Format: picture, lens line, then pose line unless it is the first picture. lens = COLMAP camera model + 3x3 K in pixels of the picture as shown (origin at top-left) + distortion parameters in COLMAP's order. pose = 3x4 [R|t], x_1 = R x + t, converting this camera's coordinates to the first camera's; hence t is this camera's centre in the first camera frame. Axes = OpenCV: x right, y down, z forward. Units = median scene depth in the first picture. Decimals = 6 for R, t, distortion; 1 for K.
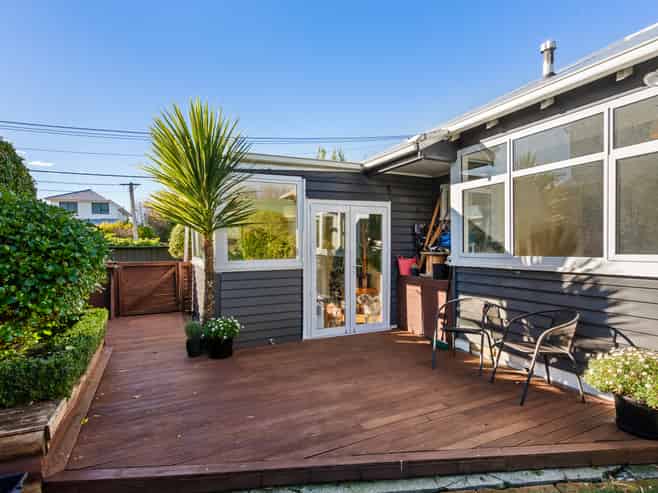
lens RADIAL K [[344.0, 0, 323.1], [0, 344.0, 246.3], [0, 0, 1]] dist [-0.002346, 0.001136]
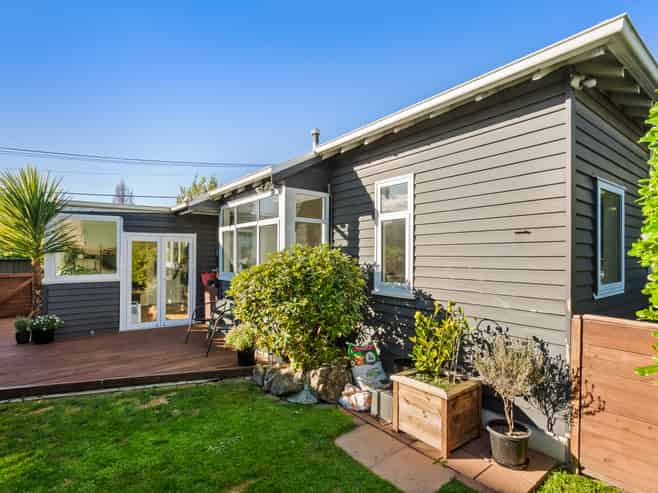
lens RADIAL K [[344.0, 0, 334.5], [0, 344.0, 250.5], [0, 0, 1]] dist [-0.002346, 0.001136]
pose [[0.979048, 0.016689, 0.202942, 0.528018], [-0.015969, 0.999859, -0.005186, -0.068391], [-0.203000, 0.001836, 0.979177, -0.579835]]
